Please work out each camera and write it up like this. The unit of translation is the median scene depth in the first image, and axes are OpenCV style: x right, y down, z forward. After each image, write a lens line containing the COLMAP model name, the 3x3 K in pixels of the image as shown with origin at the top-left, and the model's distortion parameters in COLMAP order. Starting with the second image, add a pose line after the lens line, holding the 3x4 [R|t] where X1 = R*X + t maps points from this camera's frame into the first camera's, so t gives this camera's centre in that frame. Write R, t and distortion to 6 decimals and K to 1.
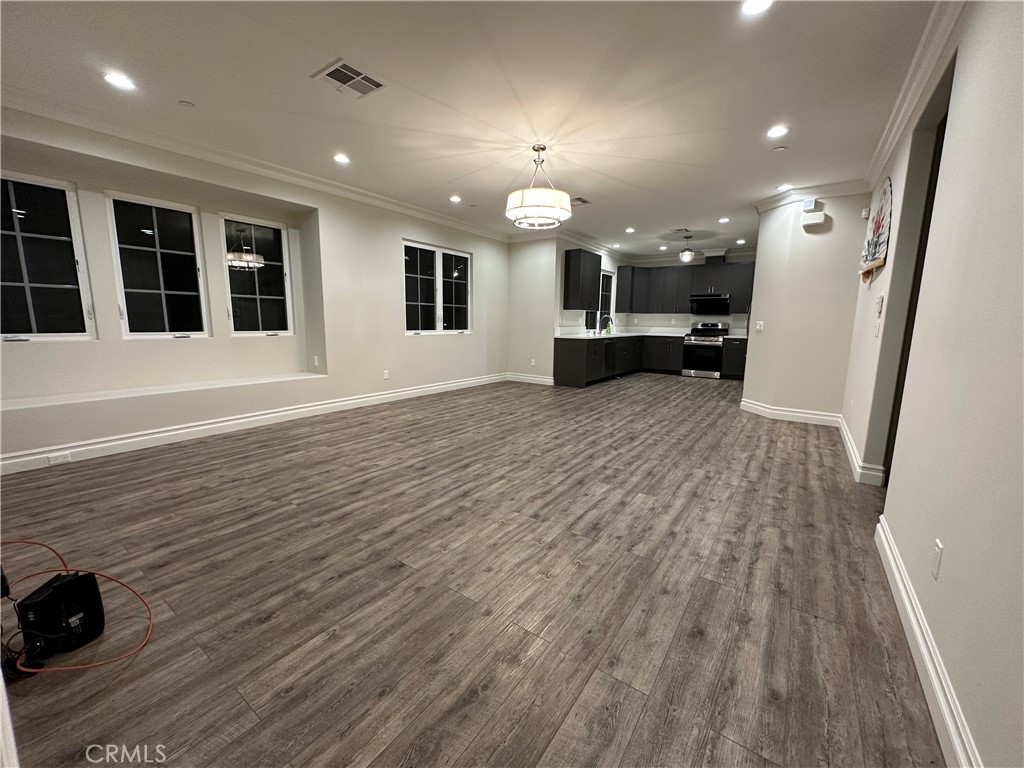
lens RADIAL K [[406.6, 0, 517.0], [0, 406.6, 378.0], [0, 0, 1]] dist [-0.002294, 0.000043]
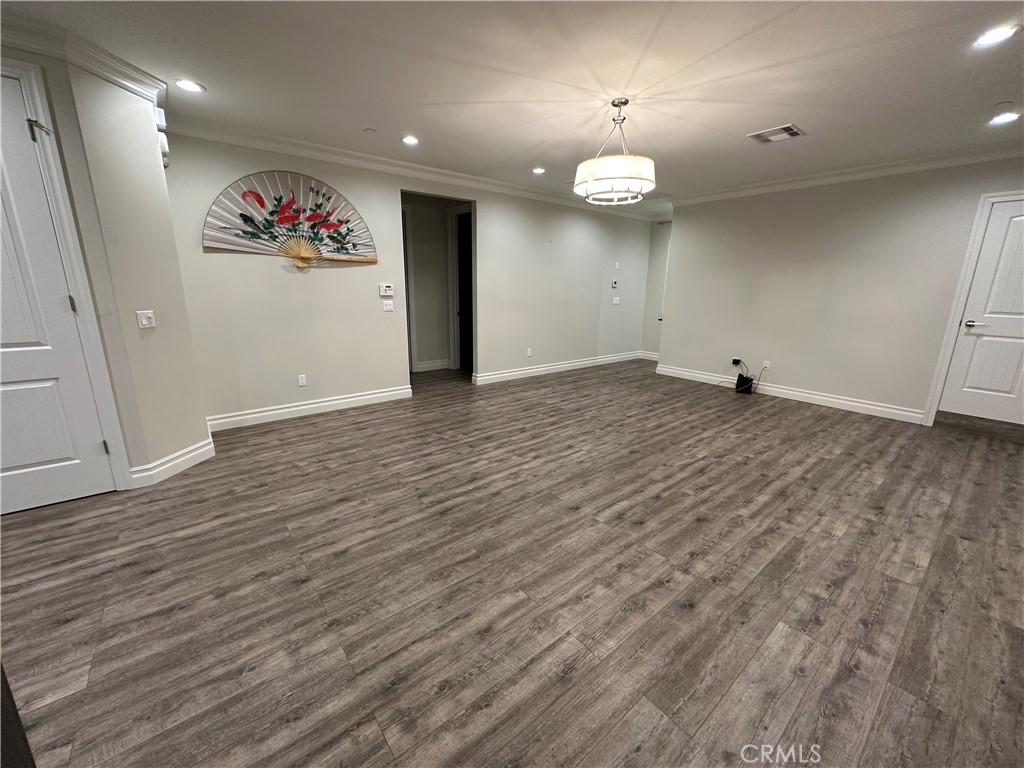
lens RADIAL K [[406.6, 0, 514.0], [0, 406.6, 382.7], [0, 0, 1]] dist [-0.002294, 0.000043]
pose [[-0.961675, -0.090215, 0.258927, -0.005004], [0.011384, 0.930372, 0.366440, -0.354144], [-0.273957, 0.355344, -0.893688, 2.033033]]
